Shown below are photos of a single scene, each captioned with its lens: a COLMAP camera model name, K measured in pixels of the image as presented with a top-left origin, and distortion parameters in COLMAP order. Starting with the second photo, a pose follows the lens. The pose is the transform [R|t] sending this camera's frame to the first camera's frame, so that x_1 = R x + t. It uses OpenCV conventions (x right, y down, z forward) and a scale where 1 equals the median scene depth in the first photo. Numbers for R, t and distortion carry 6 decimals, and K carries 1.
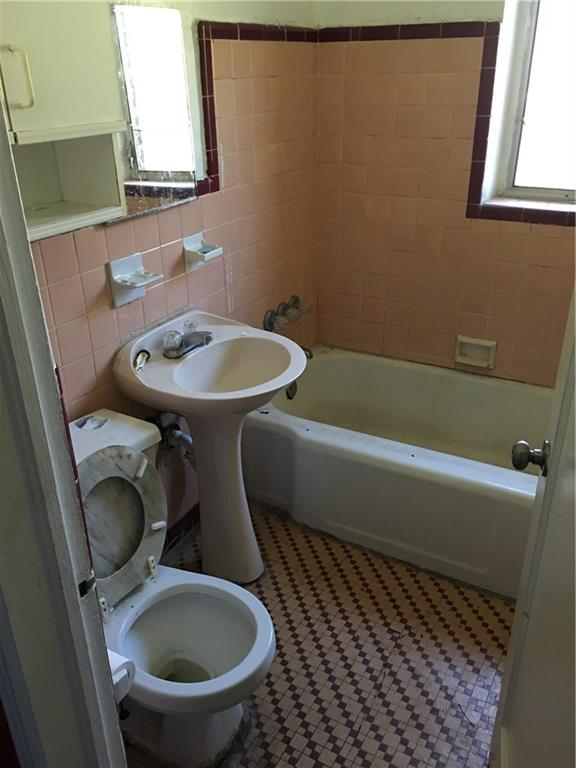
lens RADIAL K [[647.7, 0, 287.6], [0, 647.7, 382.4], [0, 0, 1]] dist [0.072681, -0.097416]
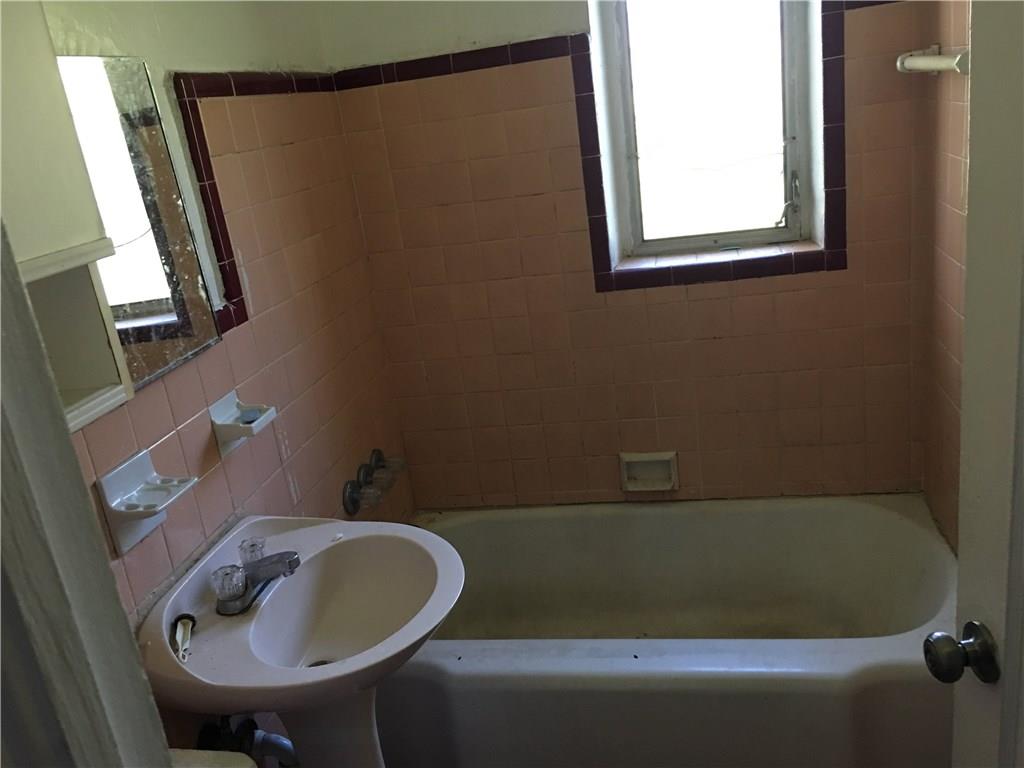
lens RADIAL K [[863.6, 0, 501.6], [0, 863.6, 383.4], [0, 0, 1]] dist [0.072681, -0.097416]
pose [[0.945005, -0.202591, 0.256752, -0.103276], [0.241328, 0.961786, -0.129335, -0.070807], [-0.220738, 0.184184, 0.957784, 0.161625]]
